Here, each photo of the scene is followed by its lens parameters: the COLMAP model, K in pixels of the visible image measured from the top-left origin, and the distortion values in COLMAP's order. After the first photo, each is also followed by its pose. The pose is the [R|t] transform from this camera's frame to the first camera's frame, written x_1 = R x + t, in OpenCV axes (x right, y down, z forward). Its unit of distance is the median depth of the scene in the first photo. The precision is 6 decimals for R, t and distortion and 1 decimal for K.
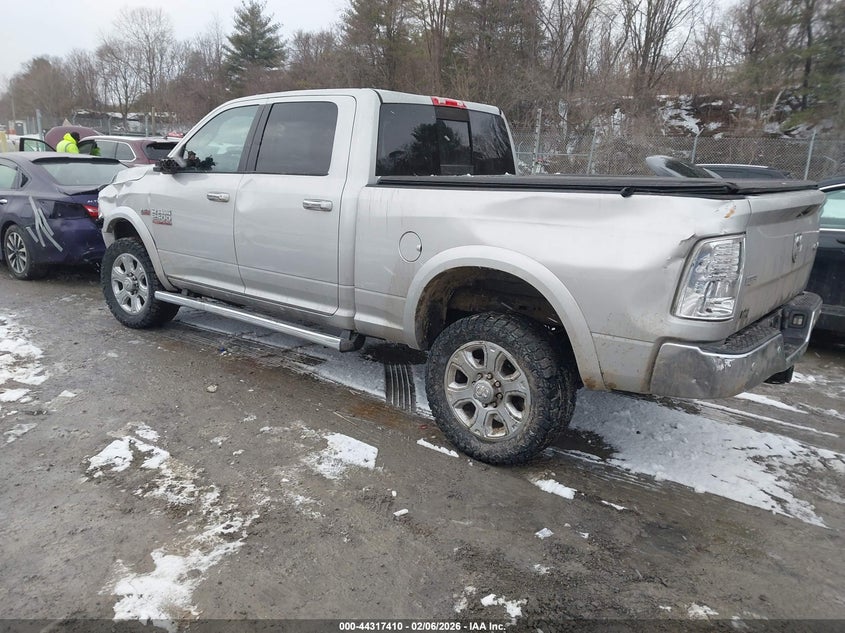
lens RADIAL K [[674.2, 0, 422.5], [0, 674.2, 316.5], [0, 0, 1]] dist [-0.004942, -0.004476]
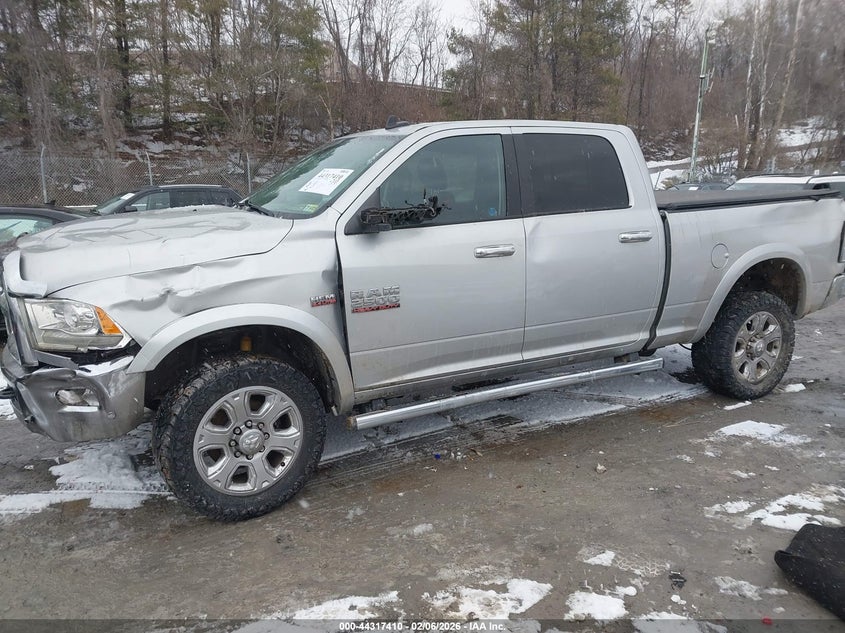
lens RADIAL K [[674.2, 0, 422.5], [0, 674.2, 316.5], [0, 0, 1]] dist [-0.004942, -0.004476]
pose [[0.379948, -0.233167, 0.895138, -1.163012], [0.232266, 0.960754, 0.151671, -0.268790], [-0.895372, 0.150283, 0.419194, 0.851217]]
